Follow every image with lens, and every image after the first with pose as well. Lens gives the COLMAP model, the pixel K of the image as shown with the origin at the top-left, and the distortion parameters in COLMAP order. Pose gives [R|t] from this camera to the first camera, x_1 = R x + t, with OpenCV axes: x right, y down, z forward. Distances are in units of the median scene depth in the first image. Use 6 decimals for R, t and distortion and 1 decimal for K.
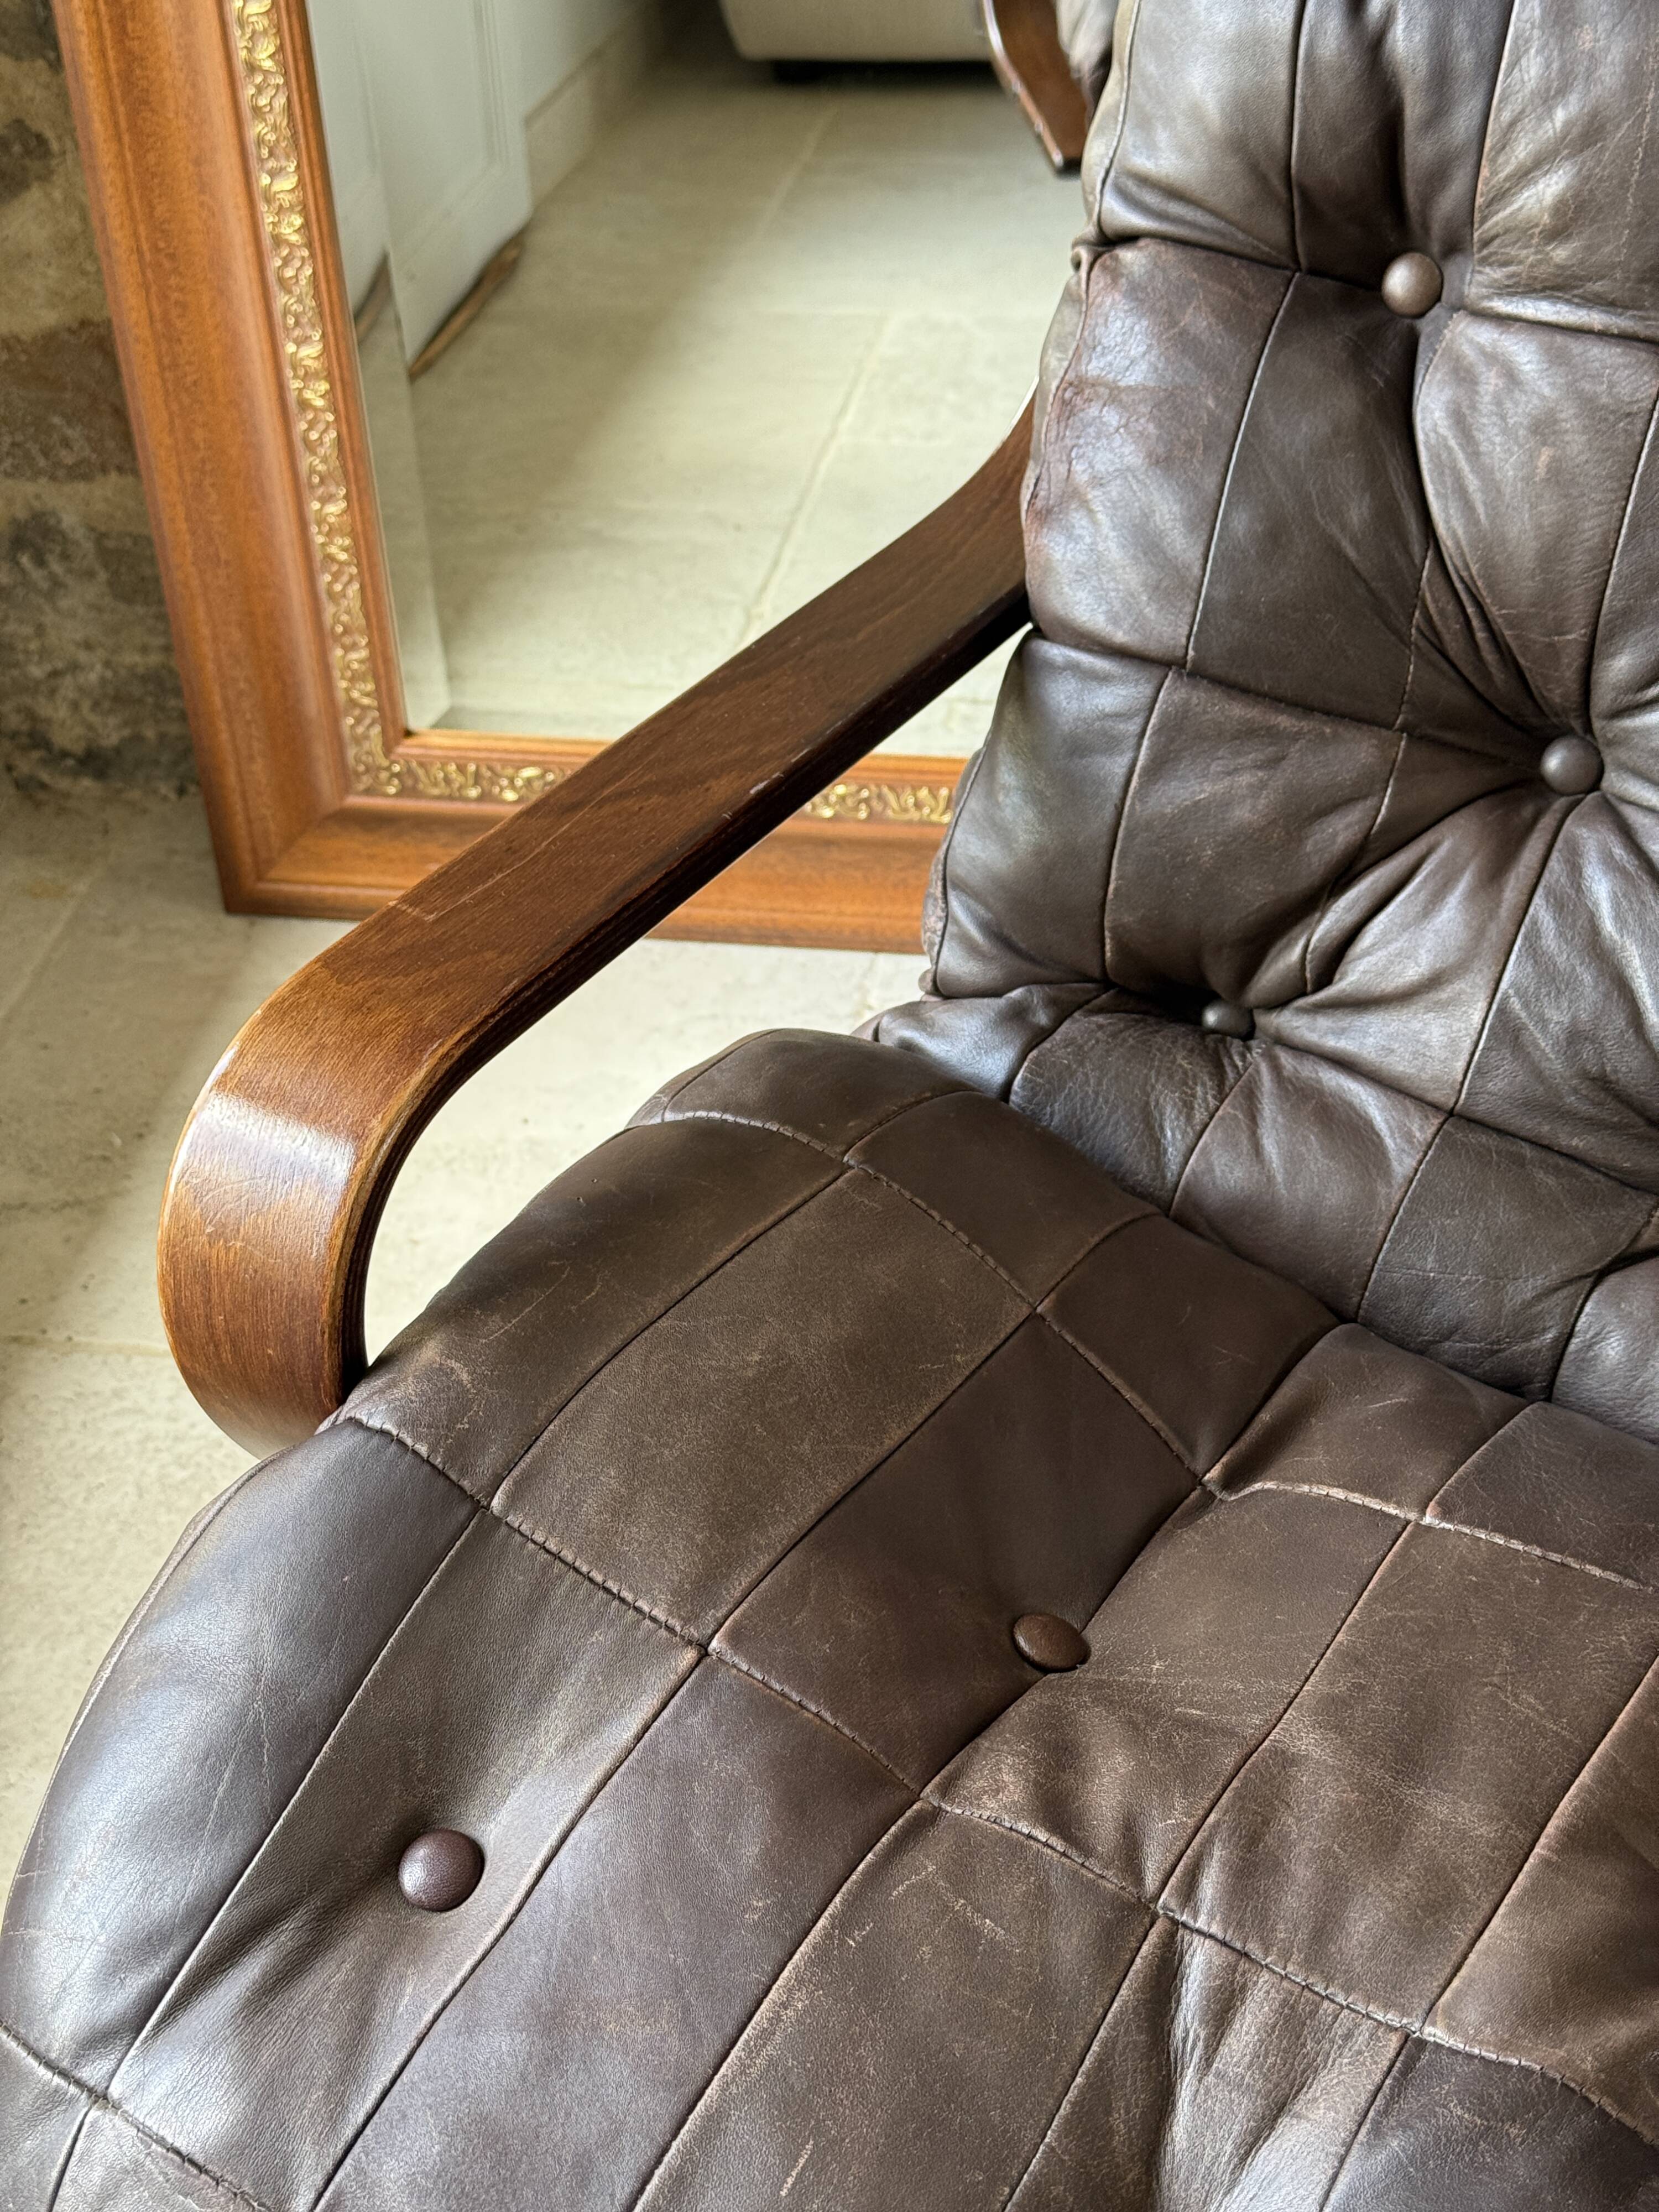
lens RADIAL K [[3101.6, 0, 816.5], [0, 3101.6, 1126.6], [0, 0, 1]] dist [0.131902, 0.000000]
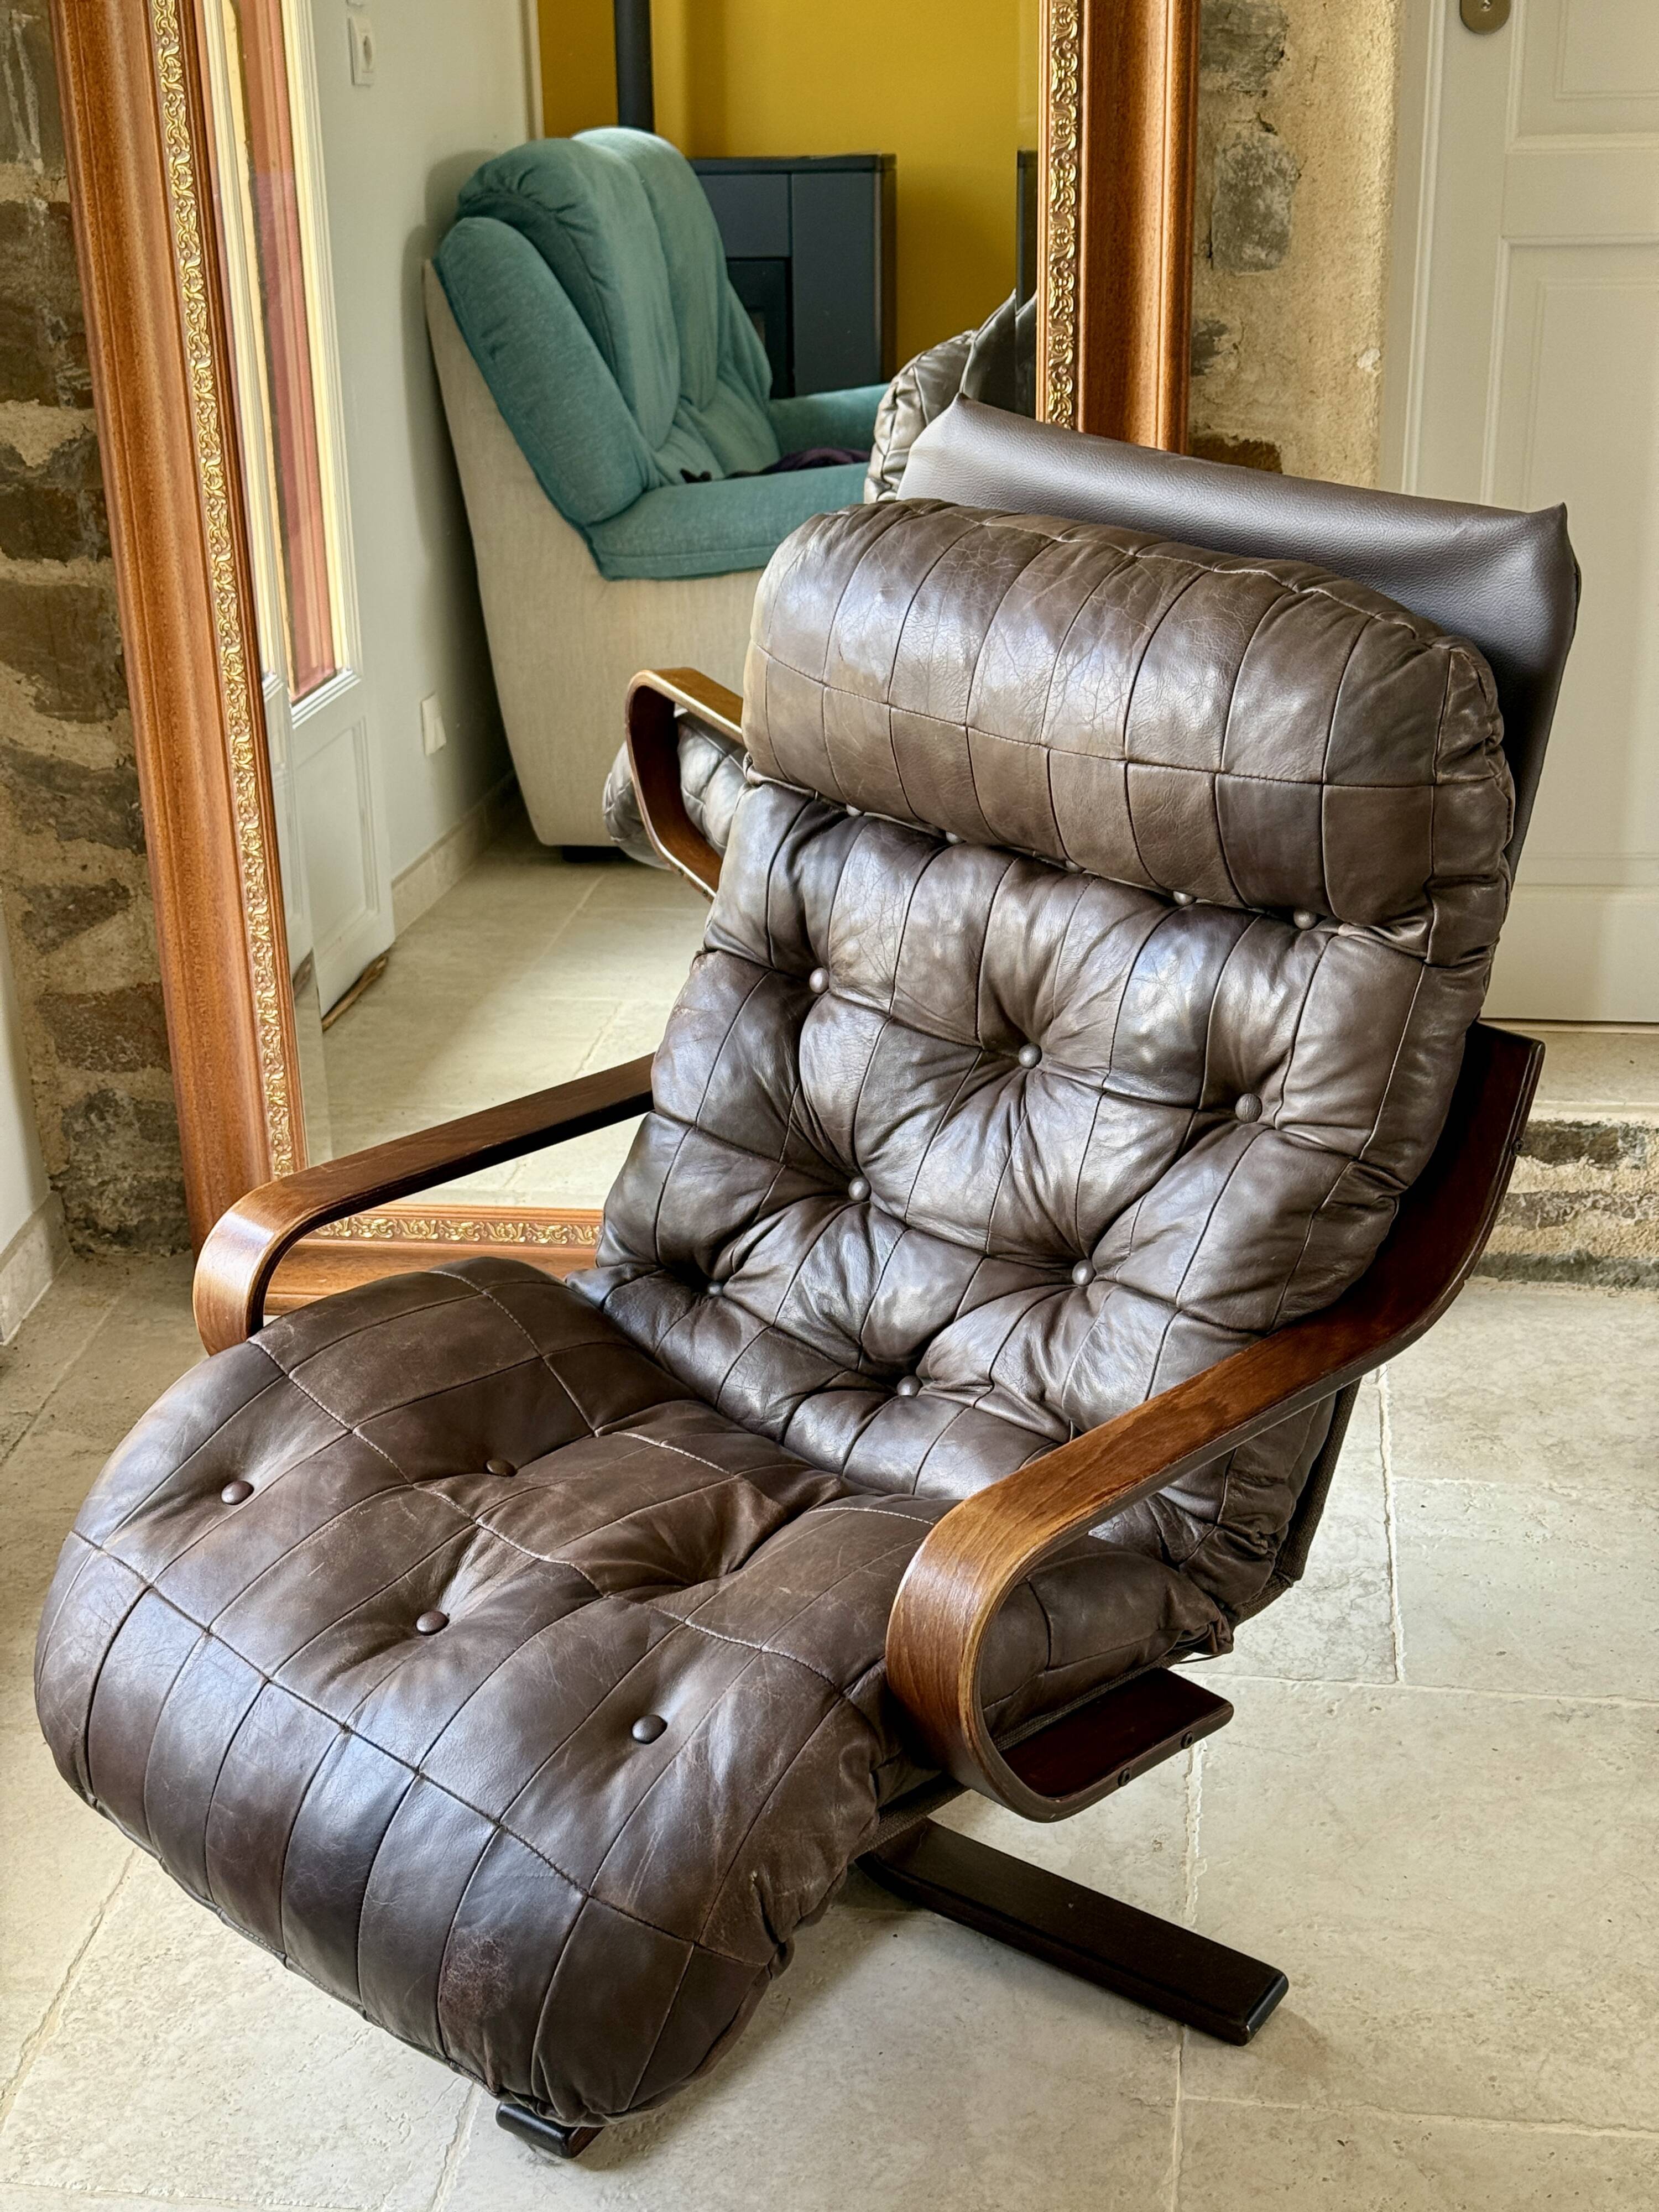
lens RADIAL K [[3101.6, 0, 825.7], [0, 3101.6, 1123.0], [0, 0, 1]] dist [0.131902, 0.000000]
pose [[0.978998, 0.108026, -0.172895, 0.622053], [-0.143542, 0.967474, -0.208303, 0.321461], [0.144769, 0.228746, 0.962662, -1.223963]]
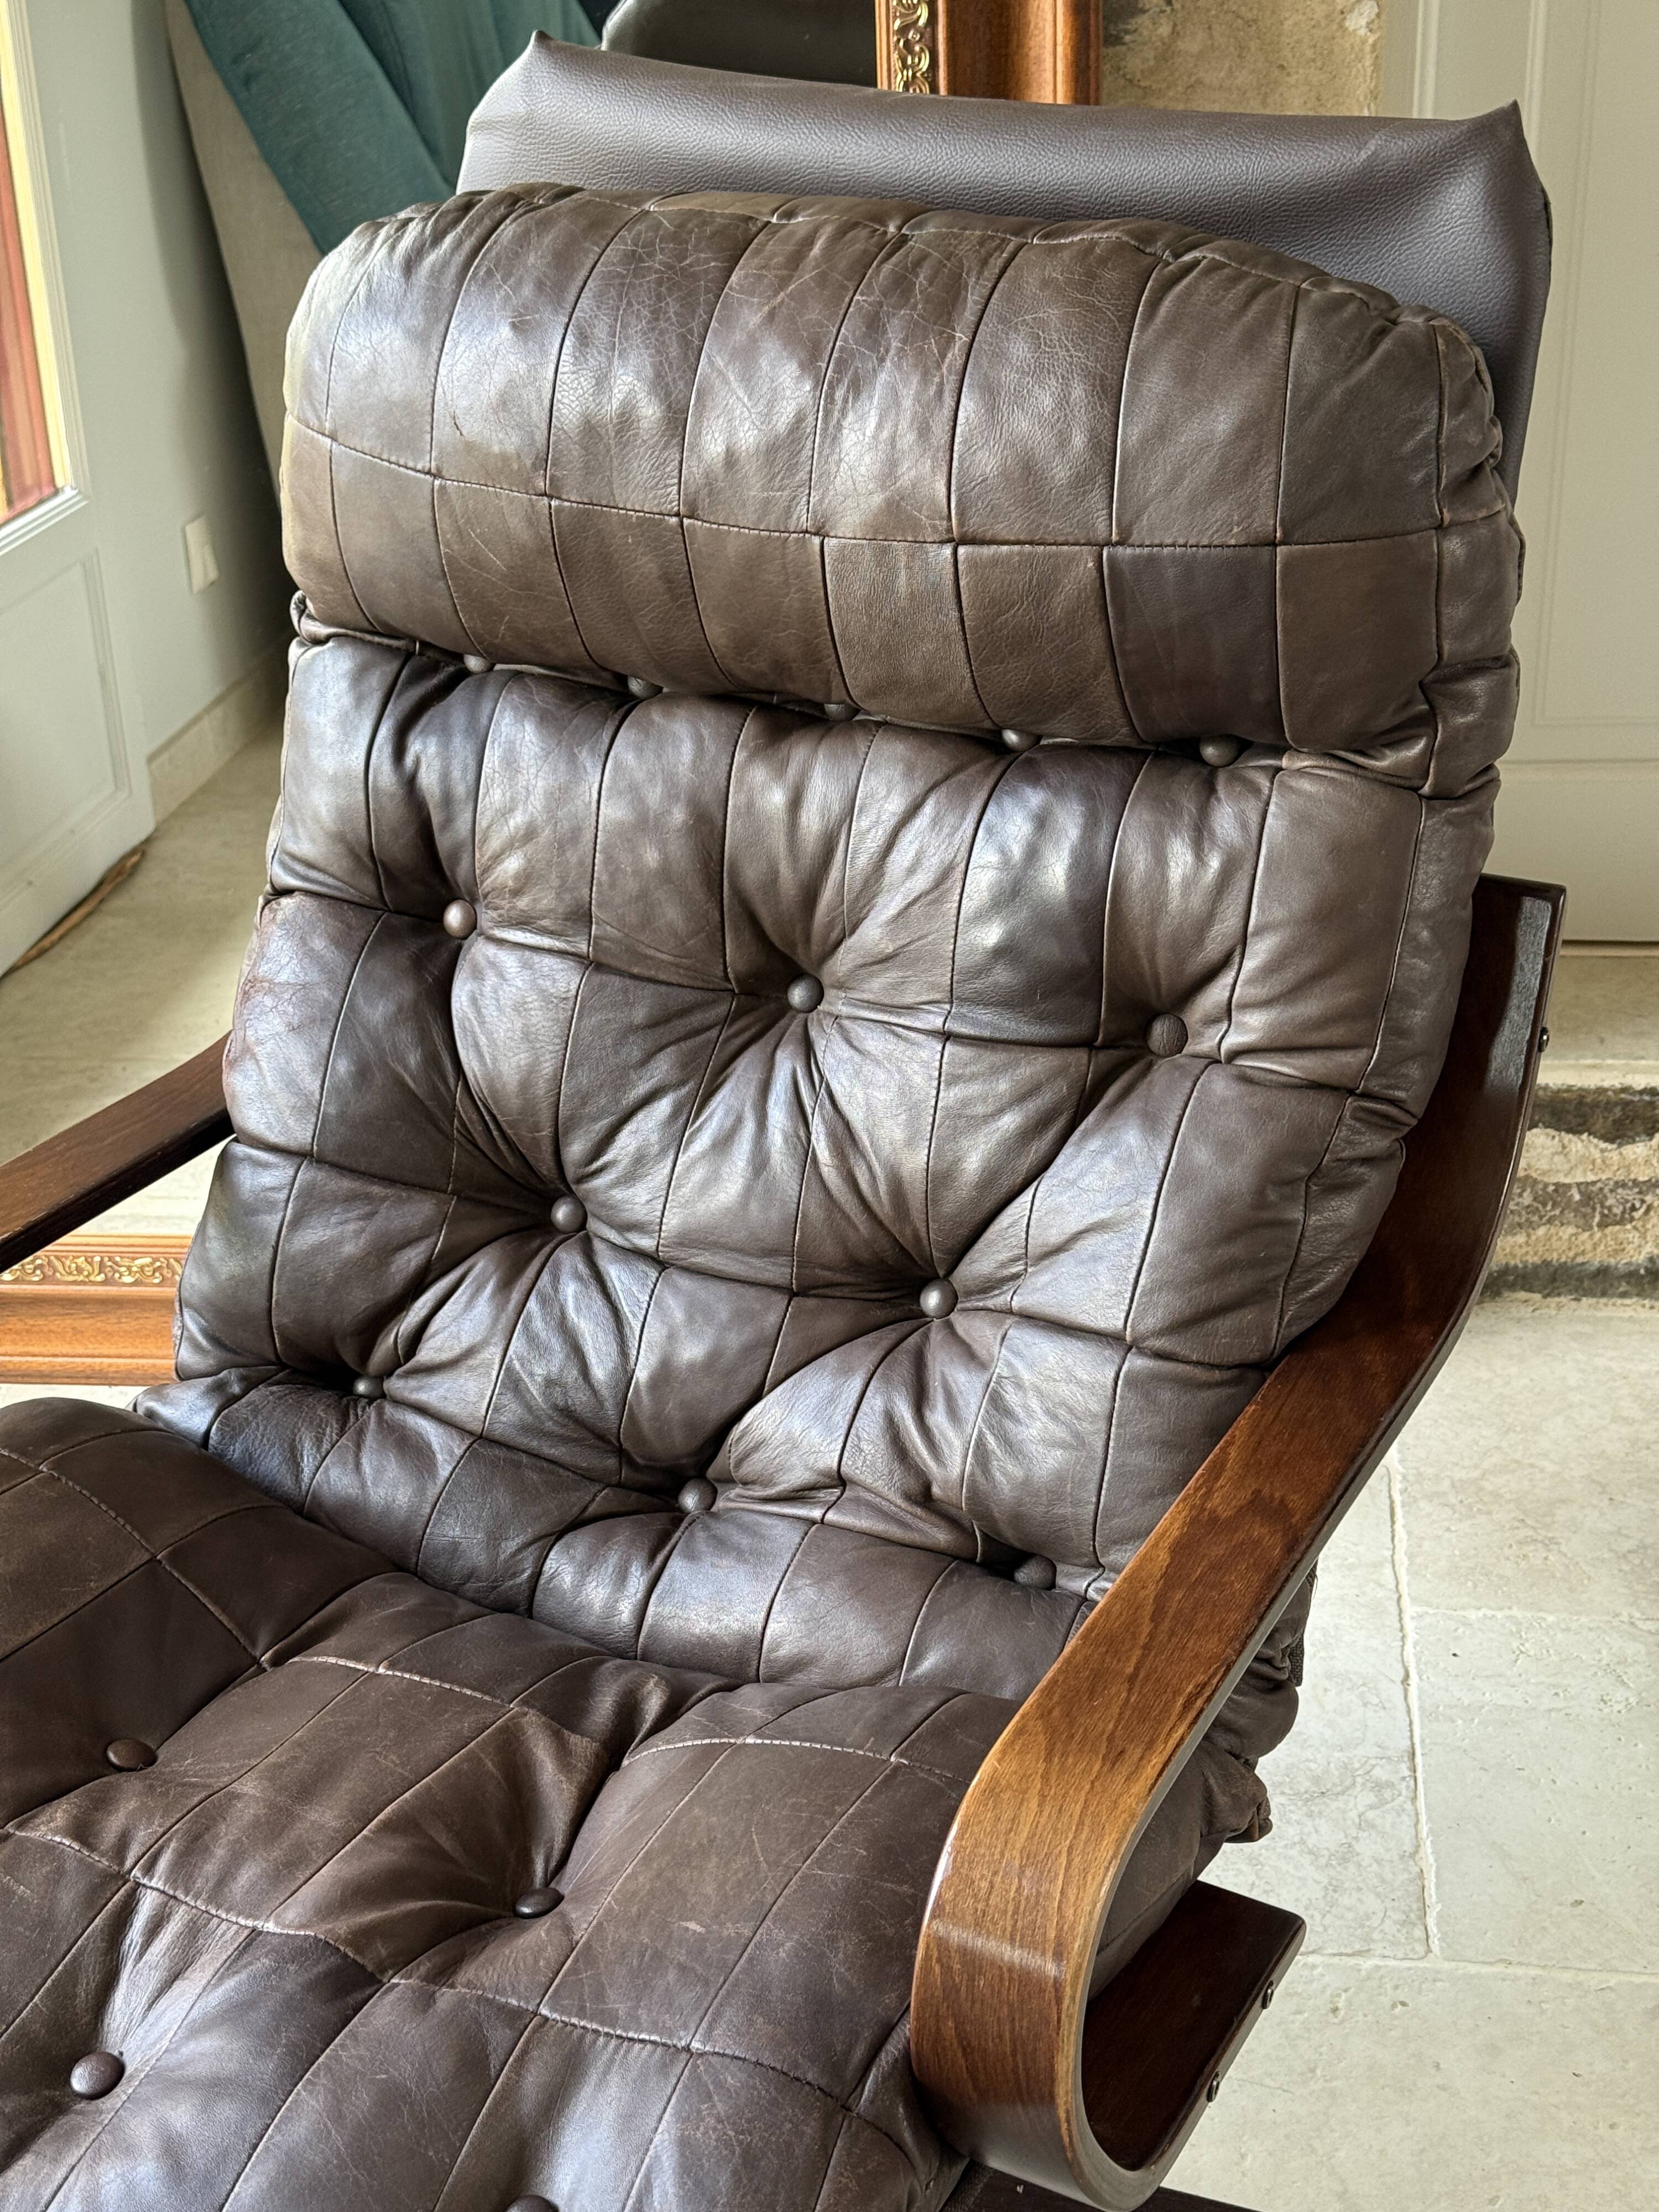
lens RADIAL K [[3101.6, 0, 833.7], [0, 3101.6, 1121.4], [0, 0, 1]] dist [0.131902, 0.000000]
pose [[0.998025, -0.022869, 0.058505, 0.293512], [0.032546, 0.984867, -0.170230, 0.110446], [-0.053727, 0.171797, 0.983666, -0.557358]]
